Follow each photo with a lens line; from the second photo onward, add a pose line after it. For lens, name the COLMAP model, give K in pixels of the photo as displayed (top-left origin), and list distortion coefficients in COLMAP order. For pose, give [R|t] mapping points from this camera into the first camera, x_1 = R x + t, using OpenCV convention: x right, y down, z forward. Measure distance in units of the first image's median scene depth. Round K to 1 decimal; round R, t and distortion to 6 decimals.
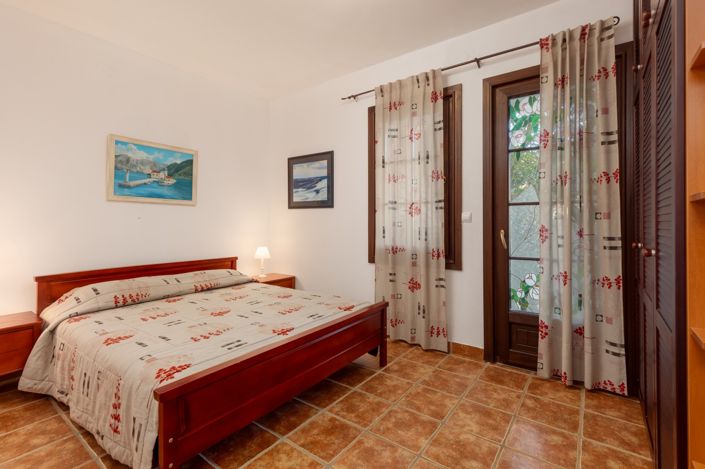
lens RADIAL K [[321.6, 0, 360.1], [0, 321.6, 220.8], [0, 0, 1]] dist [0.004895, 0.000060]
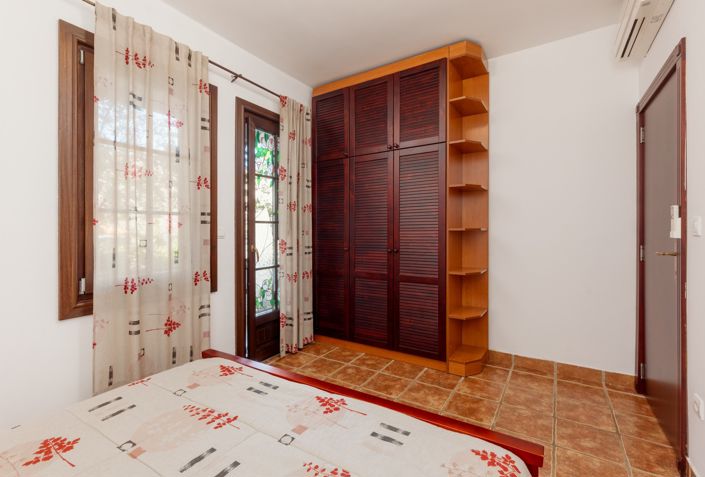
lens RADIAL K [[321.6, 0, 352.3], [0, 321.6, 233.4], [0, 0, 1]] dist [0.004895, 0.000060]
pose [[-0.064132, -0.003955, 0.997934, -0.697975], [-0.002051, 0.999991, 0.003831, -0.016561], [-0.997939, -0.001801, -0.064139, 0.753559]]
